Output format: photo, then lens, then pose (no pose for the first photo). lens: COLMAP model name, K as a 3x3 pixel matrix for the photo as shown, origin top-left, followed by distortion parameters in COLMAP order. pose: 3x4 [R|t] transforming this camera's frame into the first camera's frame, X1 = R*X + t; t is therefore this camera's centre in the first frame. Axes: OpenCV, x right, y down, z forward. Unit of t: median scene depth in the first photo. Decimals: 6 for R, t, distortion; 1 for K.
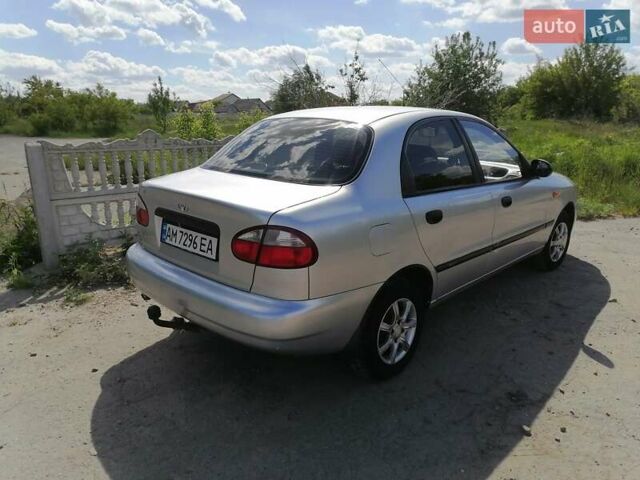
lens RADIAL K [[481.3, 0, 320.0], [0, 481.3, 240.0], [0, 0, 1]] dist [0.013509, 0.006639]
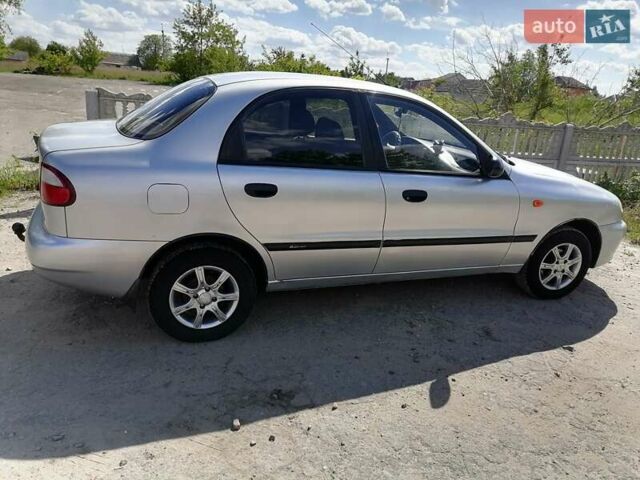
lens RADIAL K [[485.0, 0, 320.0], [0, 485.0, 240.0], [0, 0, 1]] dist [0.019311, 0.001825]
pose [[0.902125, 0.196538, -0.384114, 0.707359], [-0.181942, 0.980492, 0.074377, -0.042625], [0.391238, 0.002789, 0.920285, 0.168703]]
